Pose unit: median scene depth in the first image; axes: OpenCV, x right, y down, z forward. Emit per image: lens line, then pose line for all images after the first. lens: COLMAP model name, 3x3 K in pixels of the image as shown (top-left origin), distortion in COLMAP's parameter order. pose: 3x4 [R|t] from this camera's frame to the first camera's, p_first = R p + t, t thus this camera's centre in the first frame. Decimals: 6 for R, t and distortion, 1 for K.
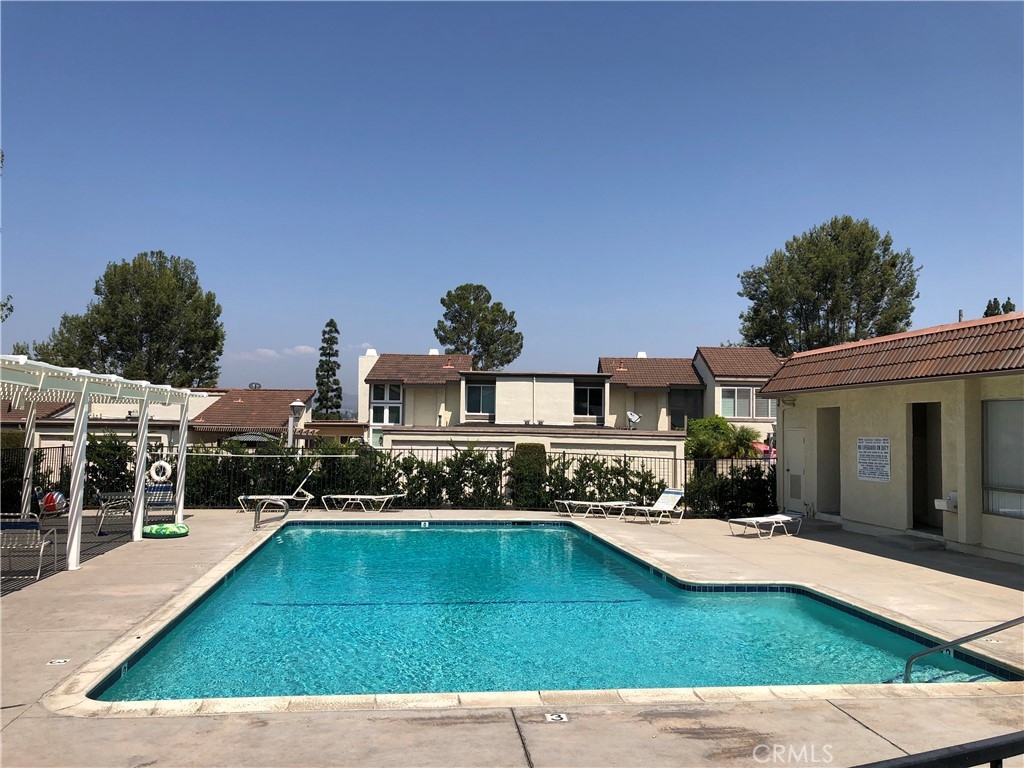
lens RADIAL K [[840.2, 0, 510.5], [0, 840.2, 380.9], [0, 0, 1]] dist [0.038038, -0.021823]
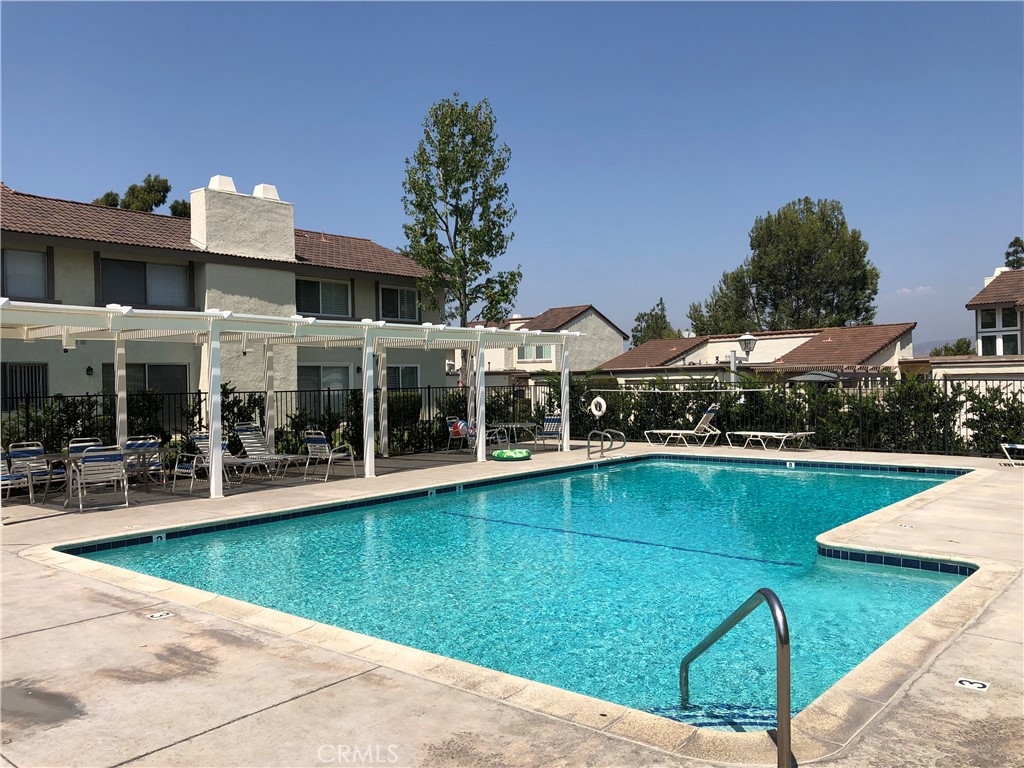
lens RADIAL K [[840.2, 0, 510.6], [0, 840.2, 380.6], [0, 0, 1]] dist [0.038038, -0.021823]
pose [[0.666934, -0.029056, -0.744550, 0.351967], [0.074321, 0.996850, 0.027672, 0.037637], [0.741401, -0.073792, 0.666993, 0.207309]]
